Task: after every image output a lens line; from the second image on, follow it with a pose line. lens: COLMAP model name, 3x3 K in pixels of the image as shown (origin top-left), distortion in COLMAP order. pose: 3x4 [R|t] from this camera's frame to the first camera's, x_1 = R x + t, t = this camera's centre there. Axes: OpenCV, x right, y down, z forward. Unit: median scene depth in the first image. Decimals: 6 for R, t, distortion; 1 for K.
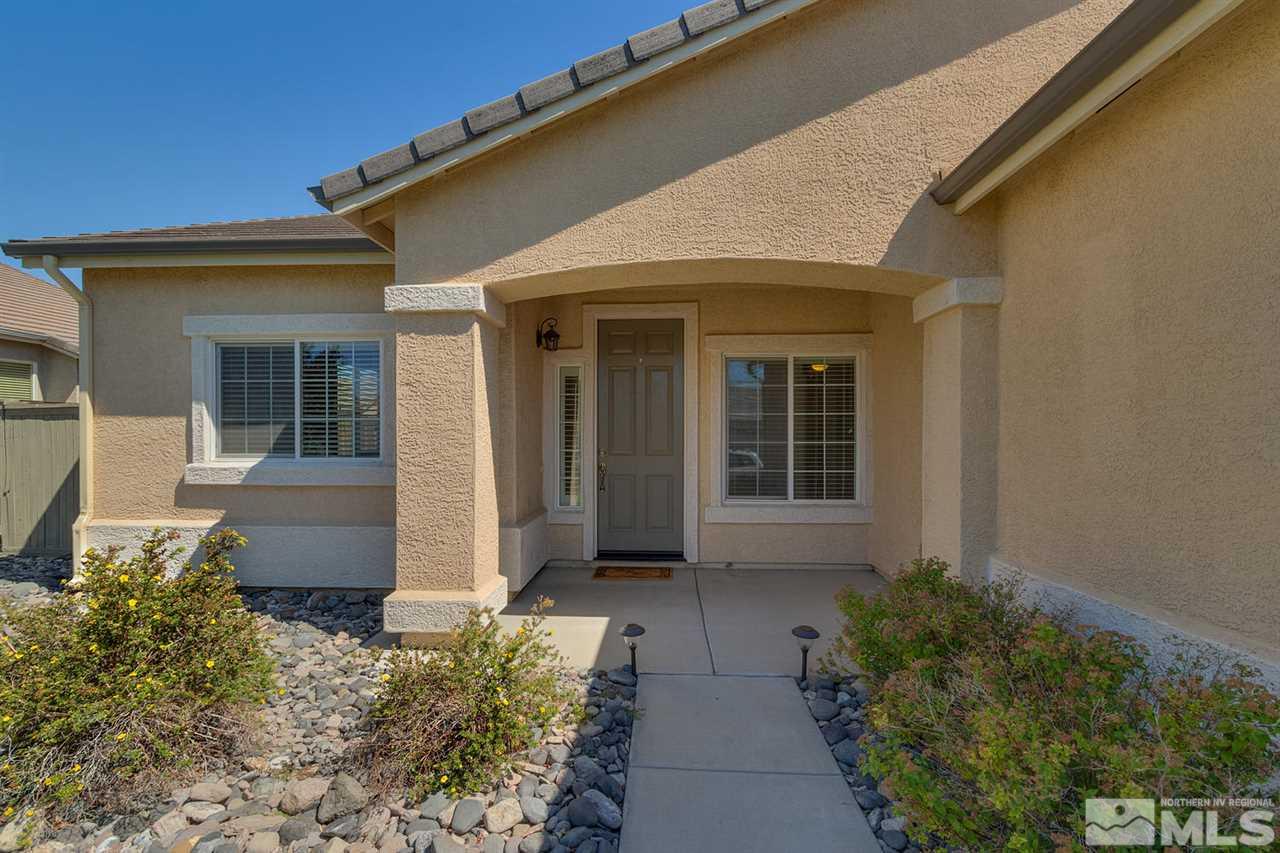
lens RADIAL K [[598.5, 0, 624.4], [0, 598.5, 425.1], [0, 0, 1]] dist [0.011553, 0.000357]
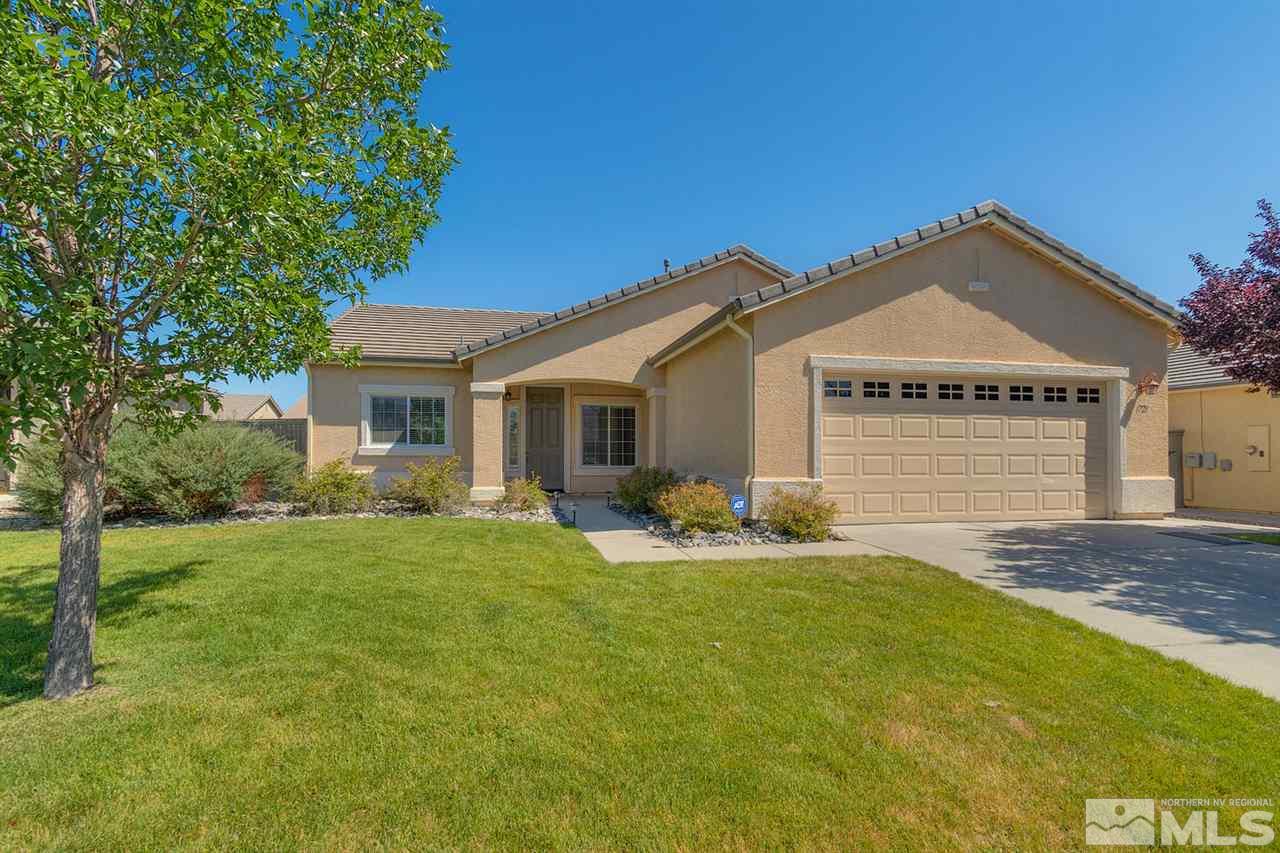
lens RADIAL K [[598.5, 0, 624.4], [0, 598.5, 425.1], [0, 0, 1]] dist [0.011553, 0.000357]
pose [[0.966208, 0.016804, 0.257216, -0.326366], [-0.007630, 0.999300, -0.036621, 0.059285], [-0.257652, 0.033420, 0.965660, -1.551659]]
